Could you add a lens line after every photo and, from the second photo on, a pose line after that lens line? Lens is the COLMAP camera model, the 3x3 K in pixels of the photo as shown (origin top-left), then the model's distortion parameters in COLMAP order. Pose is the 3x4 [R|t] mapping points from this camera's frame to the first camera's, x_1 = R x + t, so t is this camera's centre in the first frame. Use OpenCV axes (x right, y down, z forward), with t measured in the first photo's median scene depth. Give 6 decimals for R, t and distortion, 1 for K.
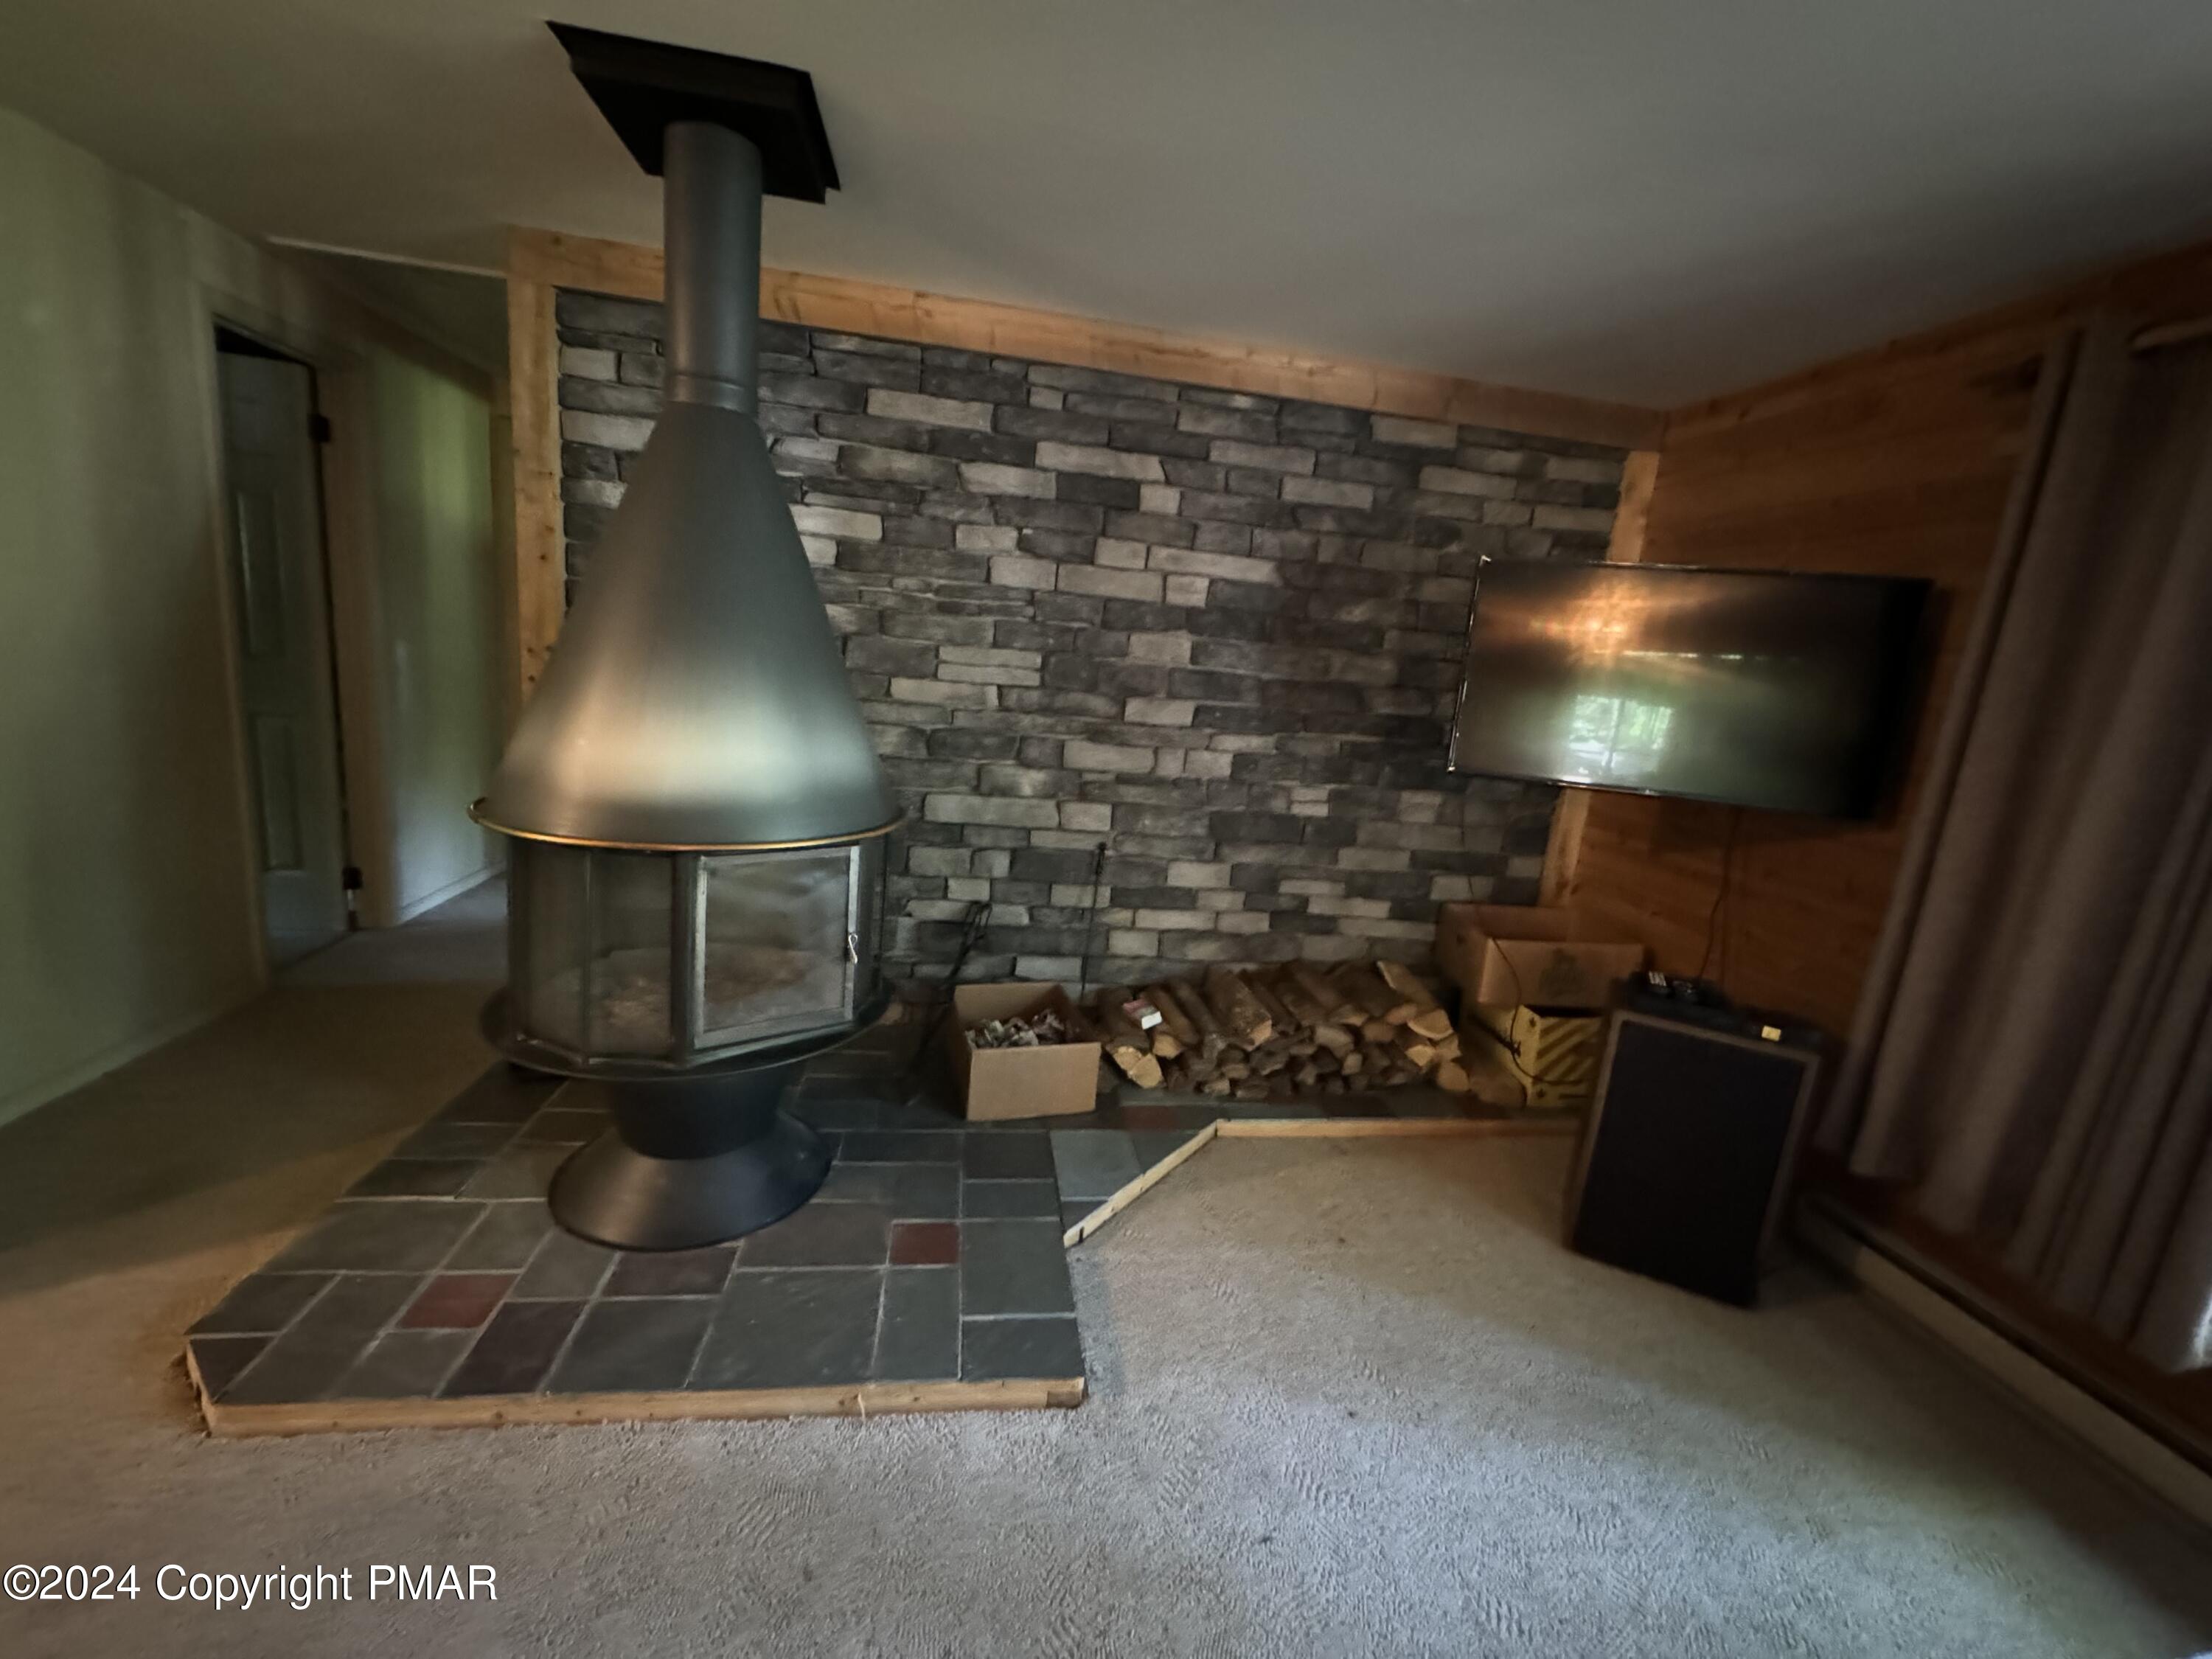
lens RADIAL K [[880.7, 0, 1104.3], [0, 880.7, 830.3], [0, 0, 1]] dist [-0.002279, 0.000061]
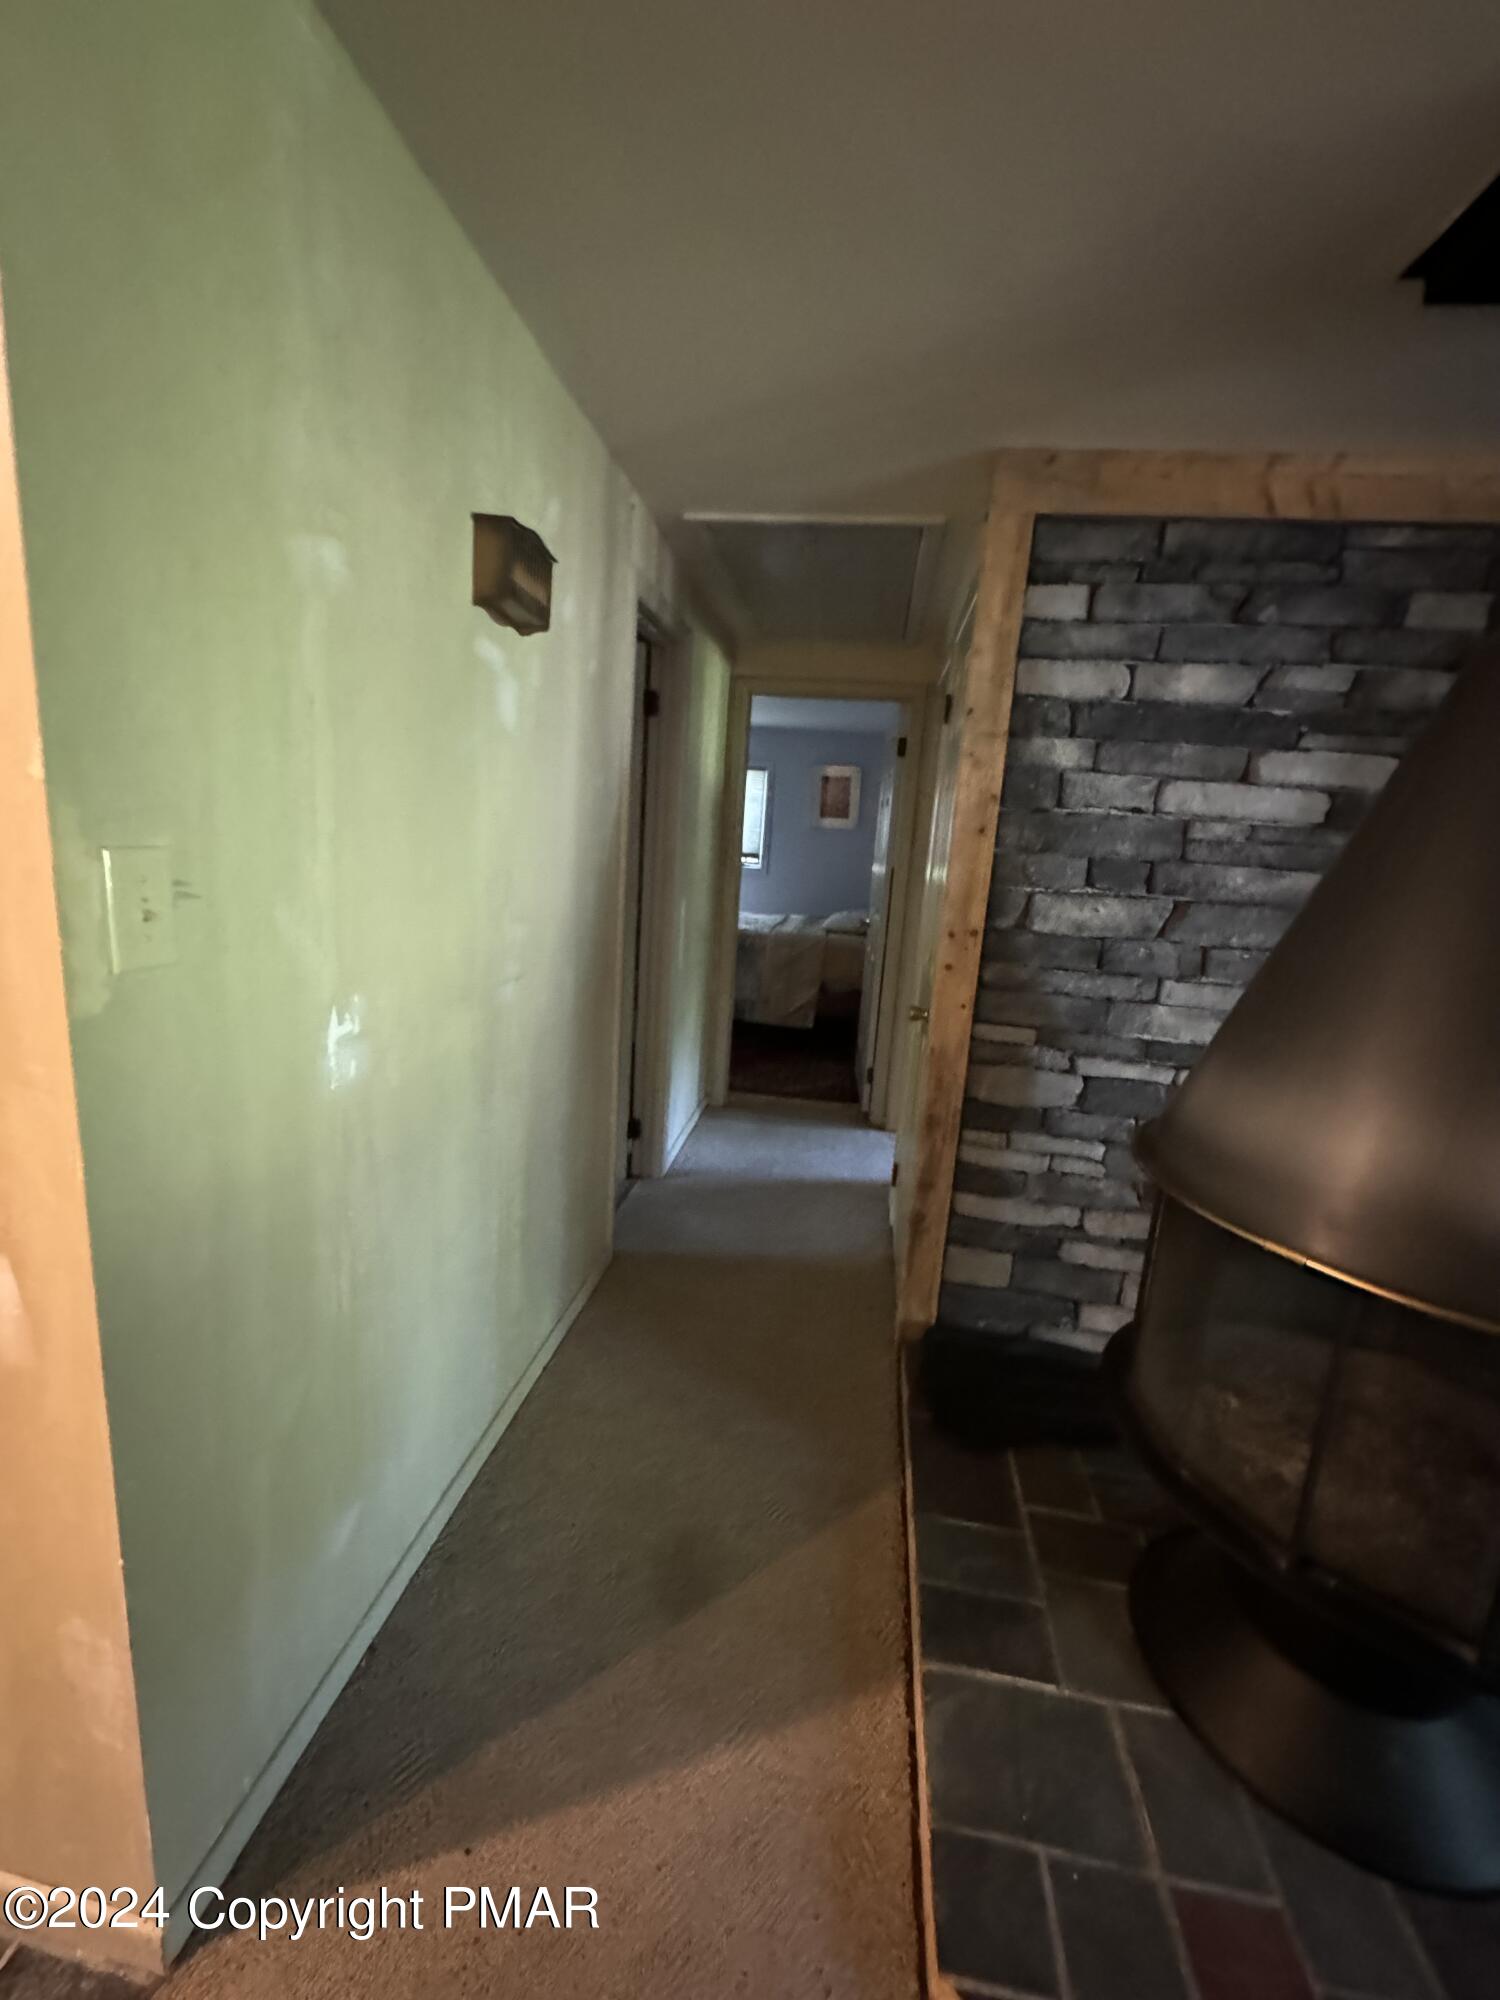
lens RADIAL K [[796.3, 0, 744.6], [0, 796.3, 1000.1], [0, 0, 1]] dist [-0.002279, 0.000061]
pose [[0.953498, 0.030994, -0.299800, -0.554639], [-0.035149, 0.999346, -0.008475, -0.114102], [0.299341, 0.018619, 0.953964, 0.163600]]
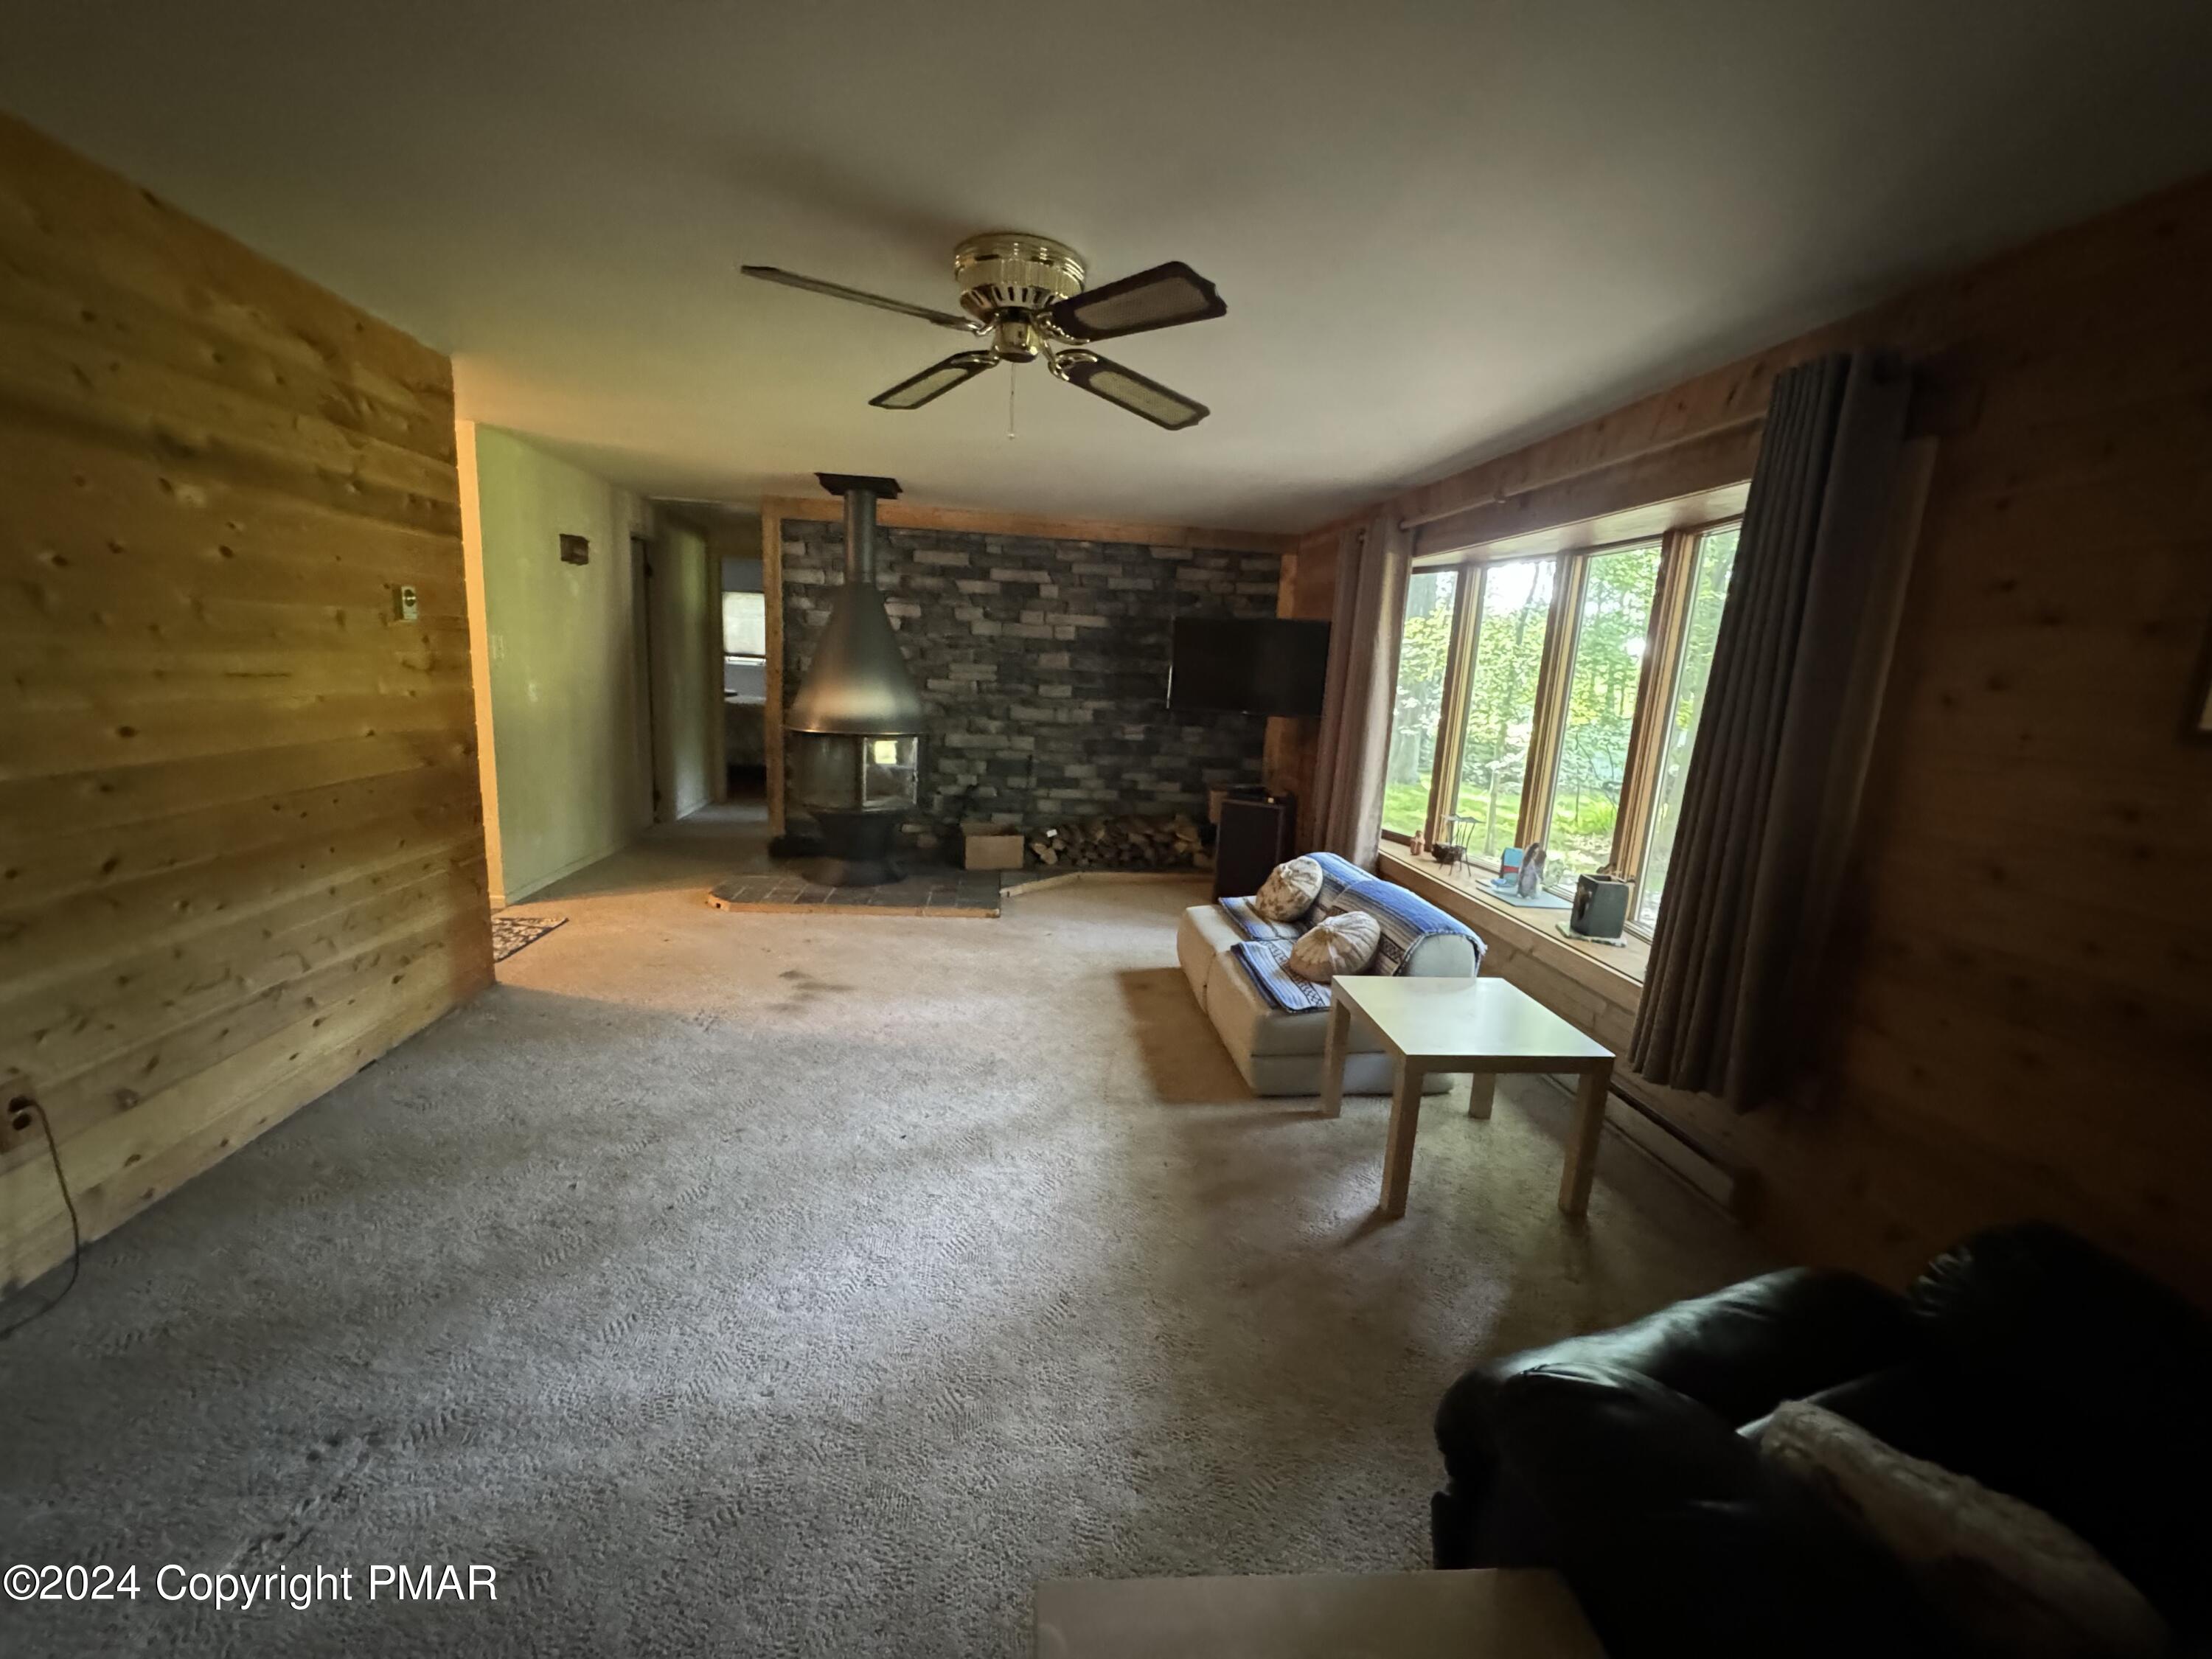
lens RADIAL K [[880.7, 0, 1098.6], [0, 880.7, 823.8], [0, 0, 1]] dist [-0.002279, 0.000061]
pose [[0.998388, -0.032940, -0.046214, 0.261241], [0.032044, 0.999286, -0.019996, 0.234235], [0.046839, 0.018483, 0.998731, -1.112237]]
